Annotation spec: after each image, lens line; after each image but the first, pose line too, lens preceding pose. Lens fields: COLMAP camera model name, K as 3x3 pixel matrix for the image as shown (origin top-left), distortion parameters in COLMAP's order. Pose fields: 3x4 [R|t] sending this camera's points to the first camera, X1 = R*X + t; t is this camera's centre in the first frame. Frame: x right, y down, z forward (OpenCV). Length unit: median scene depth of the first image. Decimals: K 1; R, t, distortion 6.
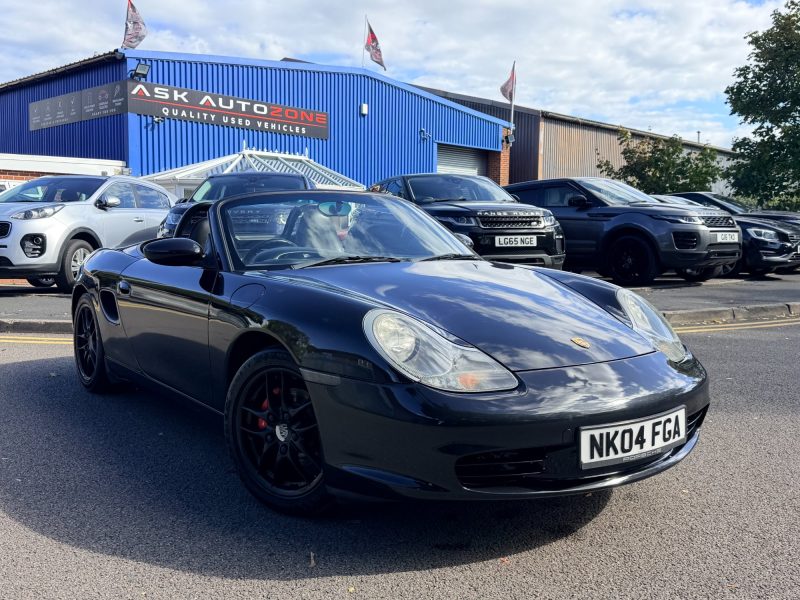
lens RADIAL K [[779.1, 0, 397.3], [0, 779.1, 301.7], [0, 0, 1]] dist [0.169341, -0.371549]
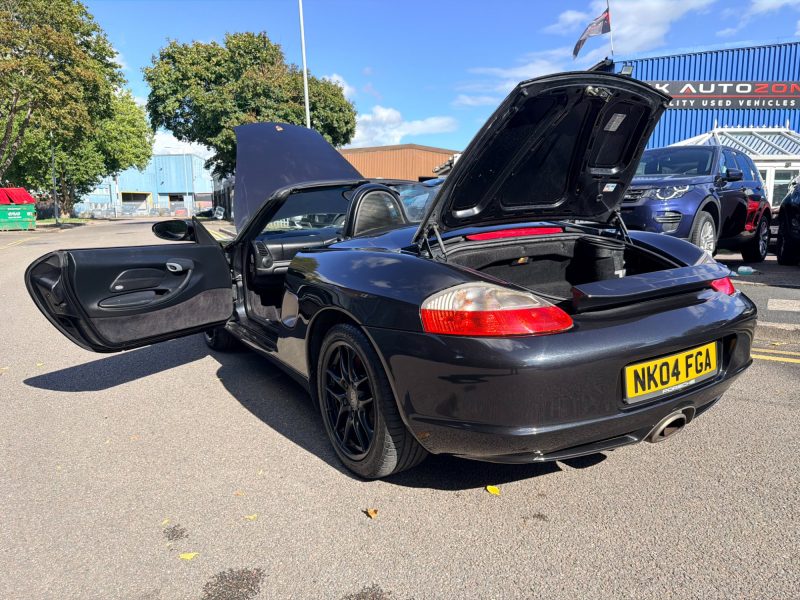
lens RADIAL K [[566.7, 0, 401.5], [0, 566.7, 299.3], [0, 0, 1]] dist [0.017622, -0.027837]
pose [[0.716404, 0.092512, -0.691525, 0.057671], [-0.040816, 0.995030, 0.090830, -0.013528], [0.696491, -0.036846, 0.716619, 0.135244]]
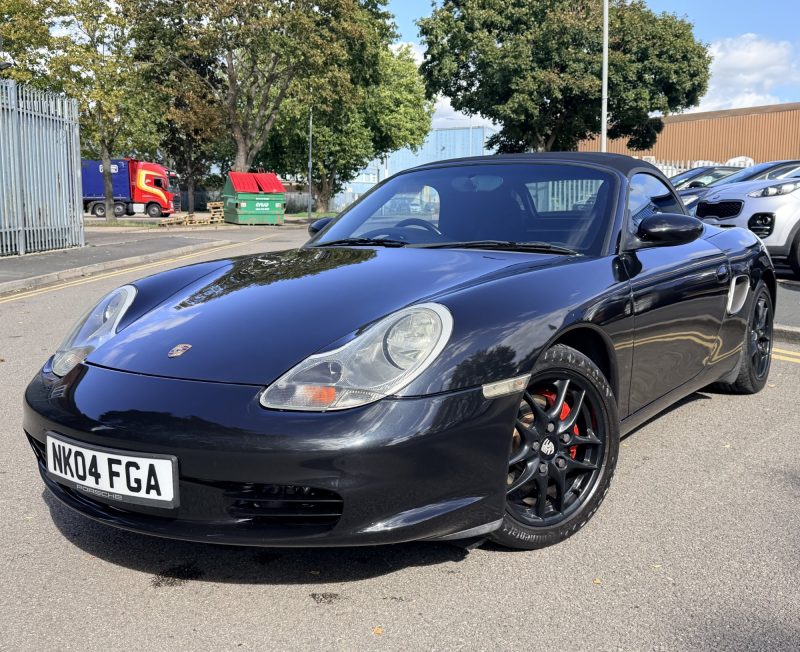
lens RADIAL K [[847.9, 0, 432.7], [0, 847.9, 324.6], [0, 0, 1]] dist [0.170548, -0.368867]
pose [[0.381993, 0.120842, -0.916230, 0.161765], [-0.081734, 0.991947, 0.096752, -0.011248], [0.920544, 0.037928, 0.388794, 0.129044]]
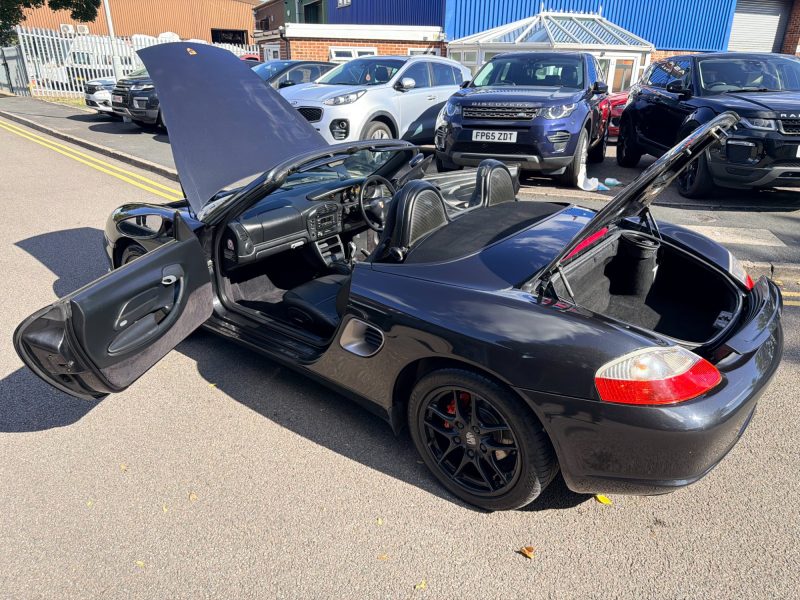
lens RADIAL K [[566.7, 0, 401.5], [0, 566.7, 299.3], [0, 0, 1]] dist [0.017622, -0.027837]
pose [[0.910116, 0.160197, -0.382133, -0.002640], [-0.038646, 0.951038, 0.306649, -0.045431], [0.412547, -0.264318, 0.871746, 0.110282]]
